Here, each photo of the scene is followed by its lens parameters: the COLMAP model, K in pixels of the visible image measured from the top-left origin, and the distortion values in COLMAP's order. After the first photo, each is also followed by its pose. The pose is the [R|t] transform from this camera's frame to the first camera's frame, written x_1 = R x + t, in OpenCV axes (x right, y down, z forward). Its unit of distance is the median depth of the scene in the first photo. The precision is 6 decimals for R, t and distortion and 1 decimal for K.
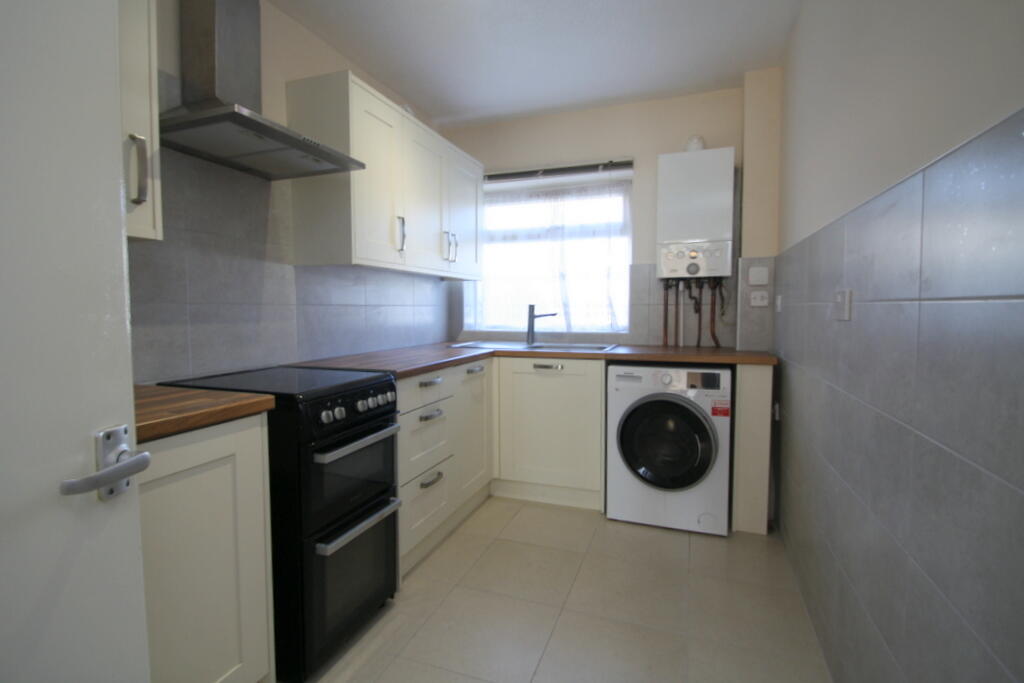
lens RADIAL K [[483.6, 0, 500.2], [0, 483.6, 339.8], [0, 0, 1]] dist [-0.002795, -0.001047]
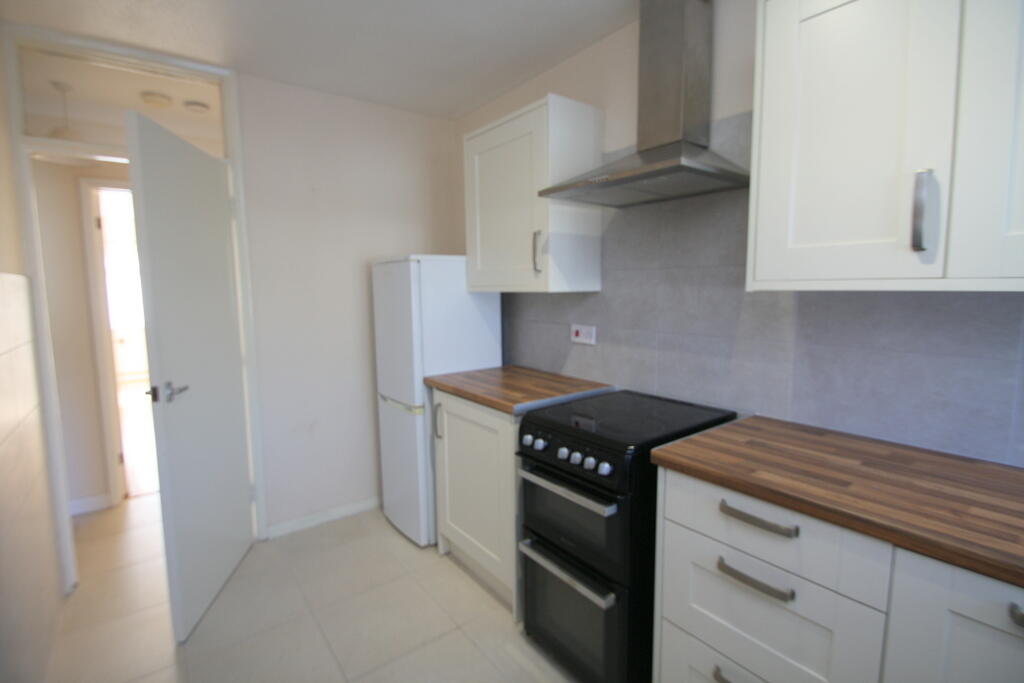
lens RADIAL K [[483.6, 0, 500.2], [0, 483.6, 339.8], [0, 0, 1]] dist [-0.002795, -0.001047]
pose [[-0.541696, 0.099640, -0.834648, 0.545589], [-0.043041, 0.988359, 0.145924, -0.215323], [0.839472, 0.114970, -0.531102, 1.333194]]
